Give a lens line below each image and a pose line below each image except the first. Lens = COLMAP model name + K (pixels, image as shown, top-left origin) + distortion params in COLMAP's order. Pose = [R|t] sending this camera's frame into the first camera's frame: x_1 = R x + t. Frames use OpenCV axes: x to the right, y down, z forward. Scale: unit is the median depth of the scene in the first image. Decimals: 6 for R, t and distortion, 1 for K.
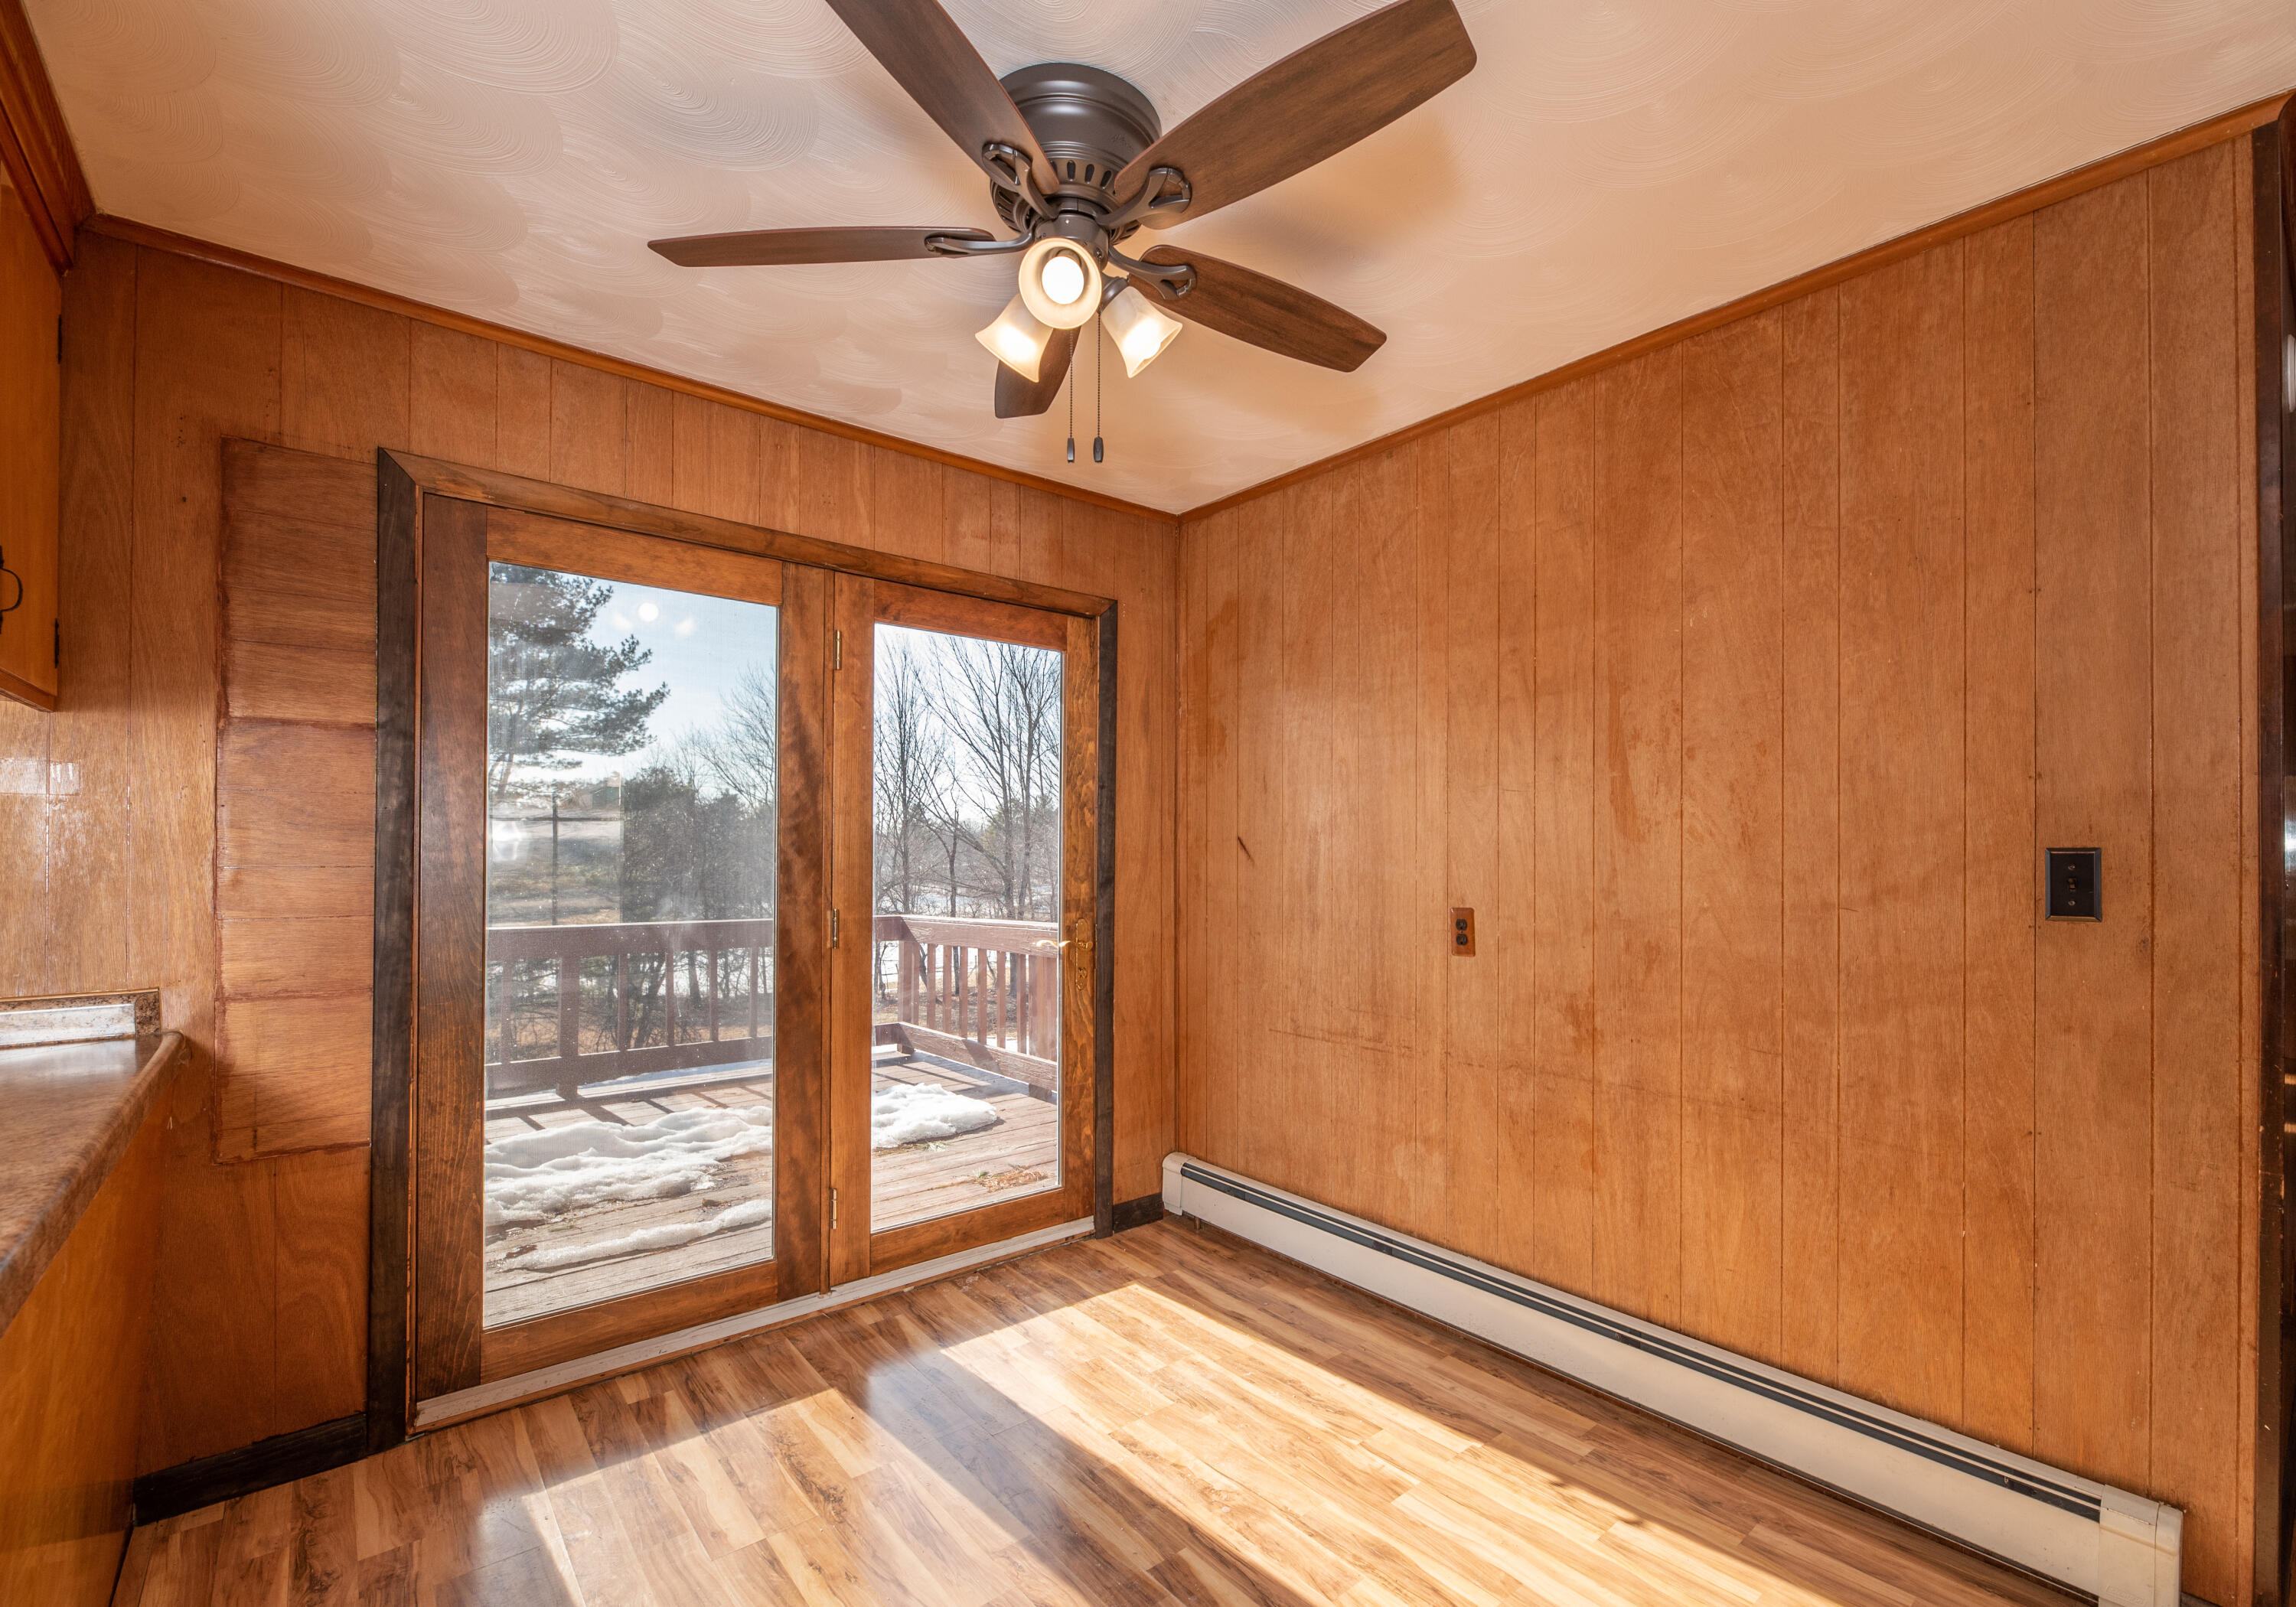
lens RADIAL K [[1019.3, 0, 1209.8], [0, 1019.3, 850.2], [0, 0, 1]] dist [-0.003381, -0.000192]
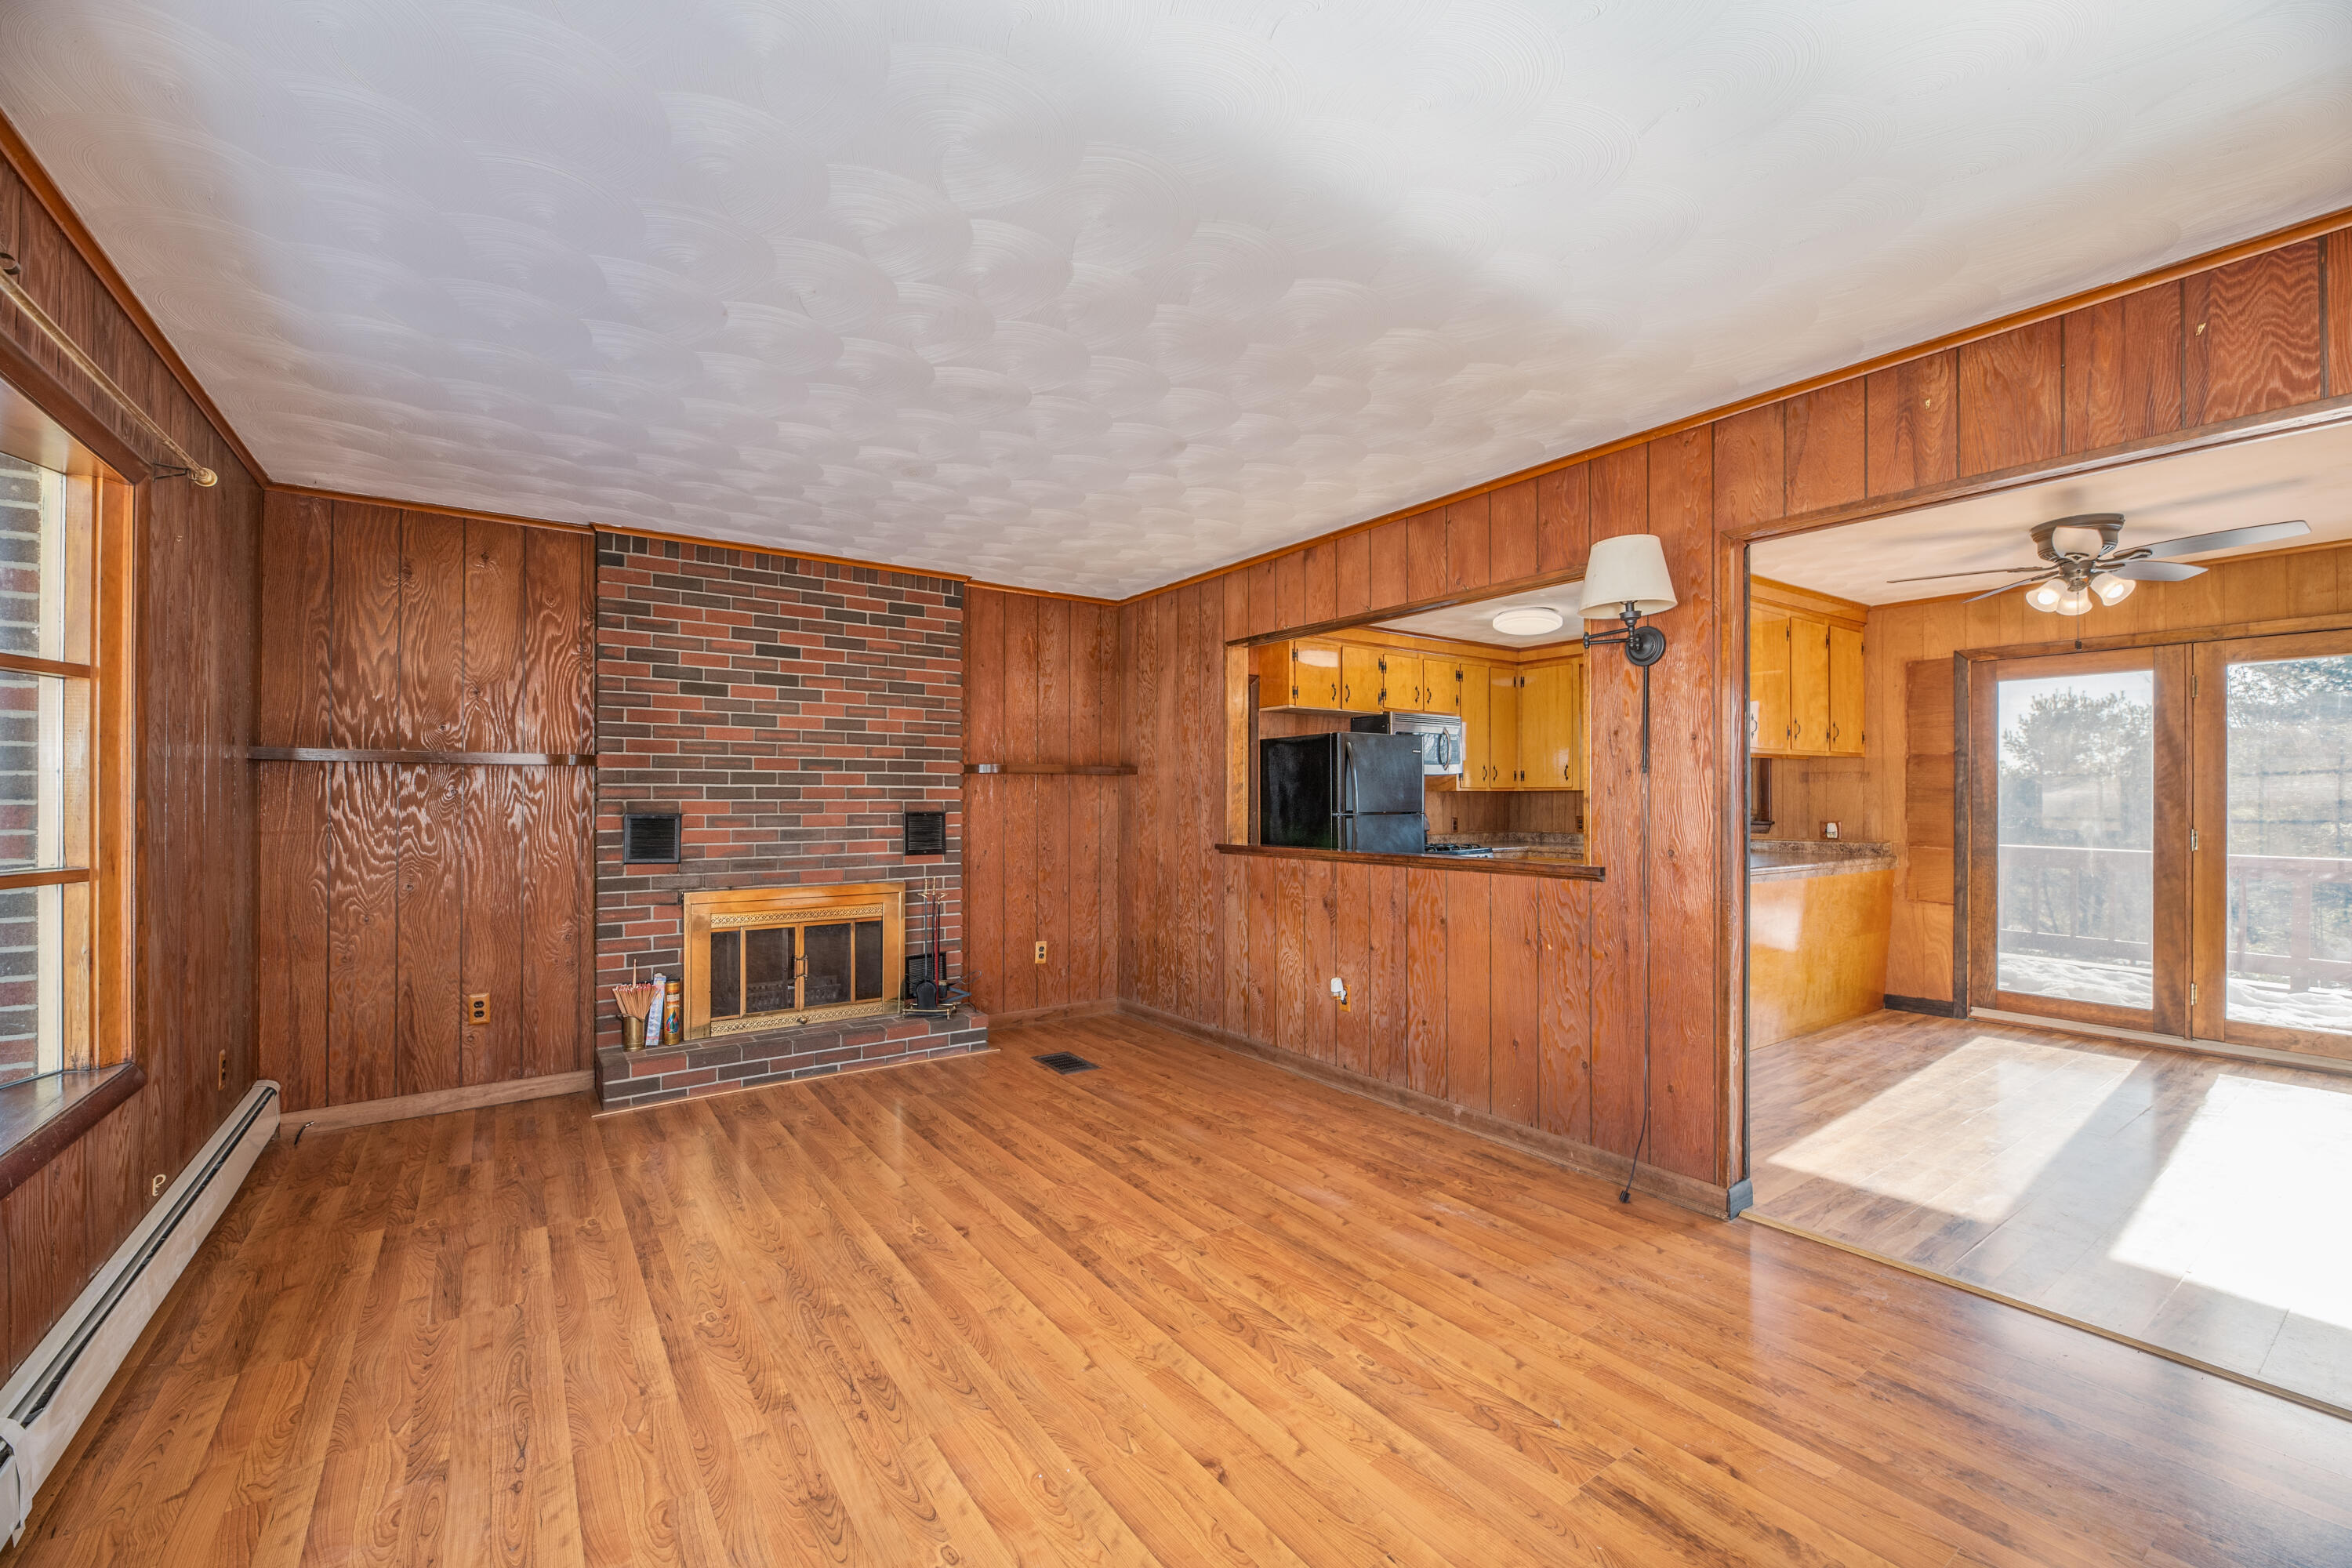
lens RADIAL K [[965.4, 0, 1197.3], [0, 965.4, 795.8], [0, 0, 1]] dist [-0.003013, -0.001659]
pose [[-0.090737, -0.007721, -0.995845, 1.948589], [0.000302, 0.999970, -0.007781, 0.014055], [0.995875, -0.001007, -0.090731, -0.796523]]
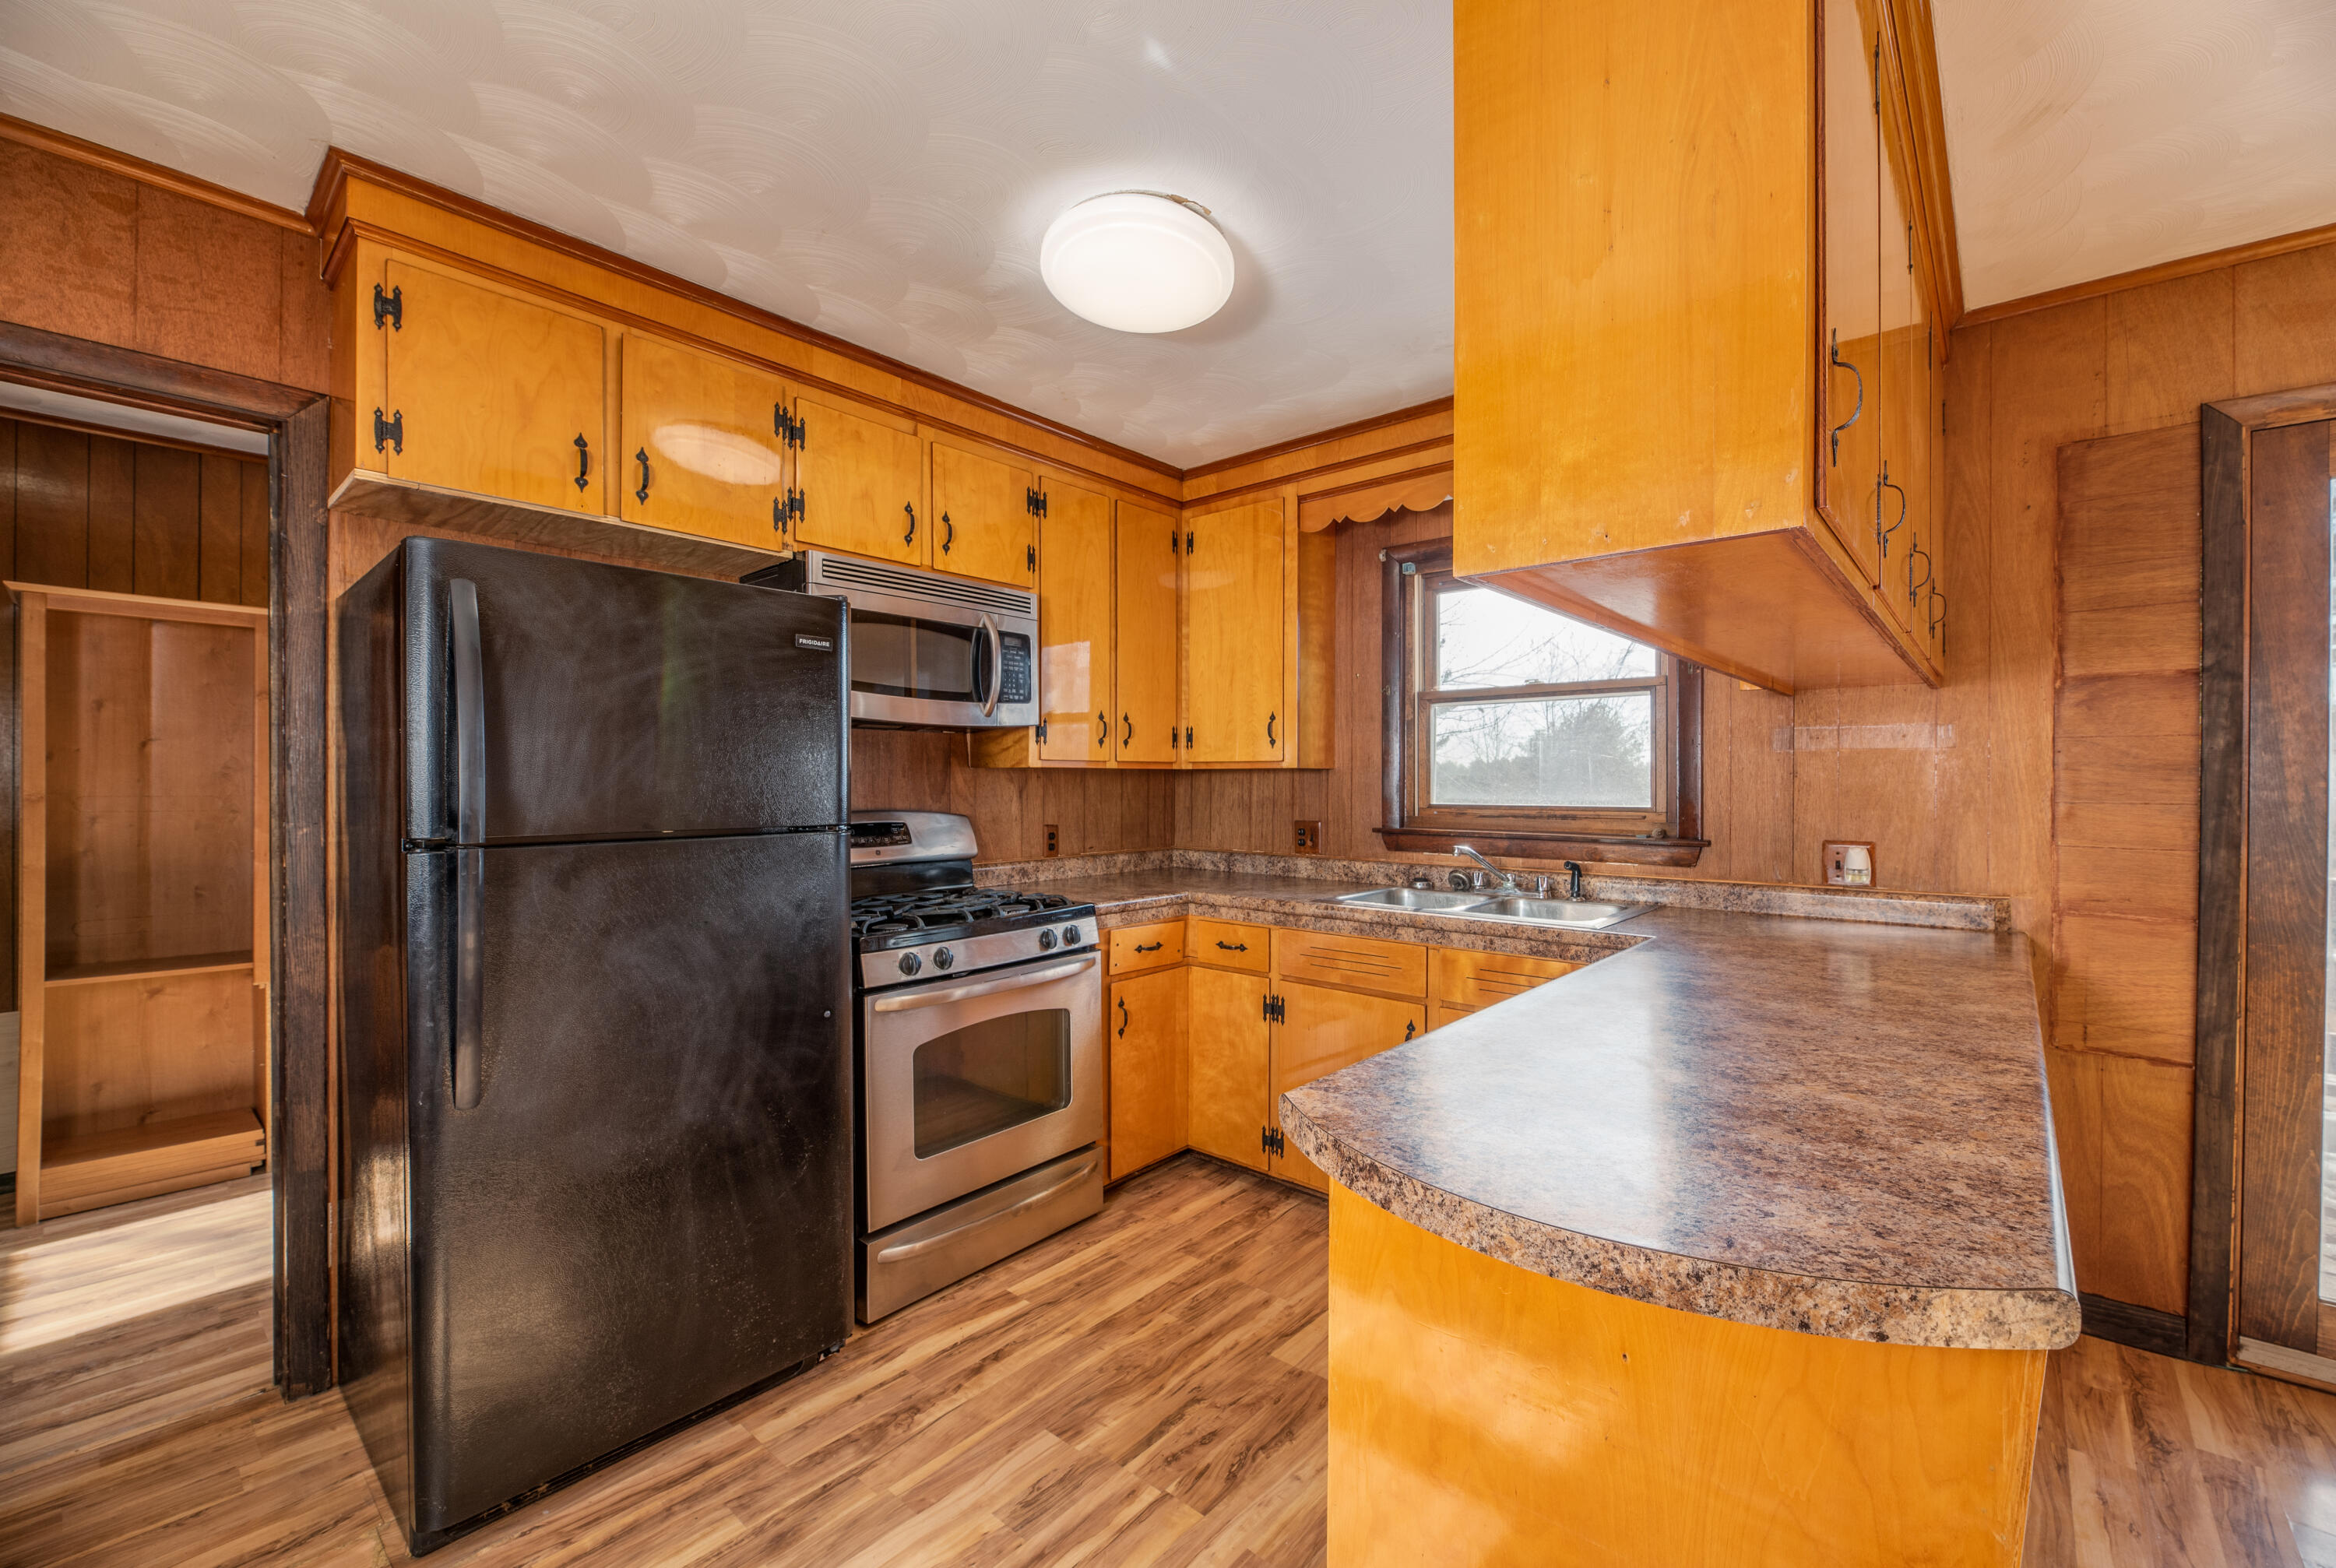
lens RADIAL K [[958.8, 0, 1189.0], [0, 958.8, 786.7], [0, 0, 1]] dist [-0.003013, -0.001659]
pose [[0.139845, 0.000336, -0.990173, 0.008451], [-0.003023, 0.999995, -0.000088, 0.001146], [0.990169, 0.003005, 0.139845, -0.171303]]
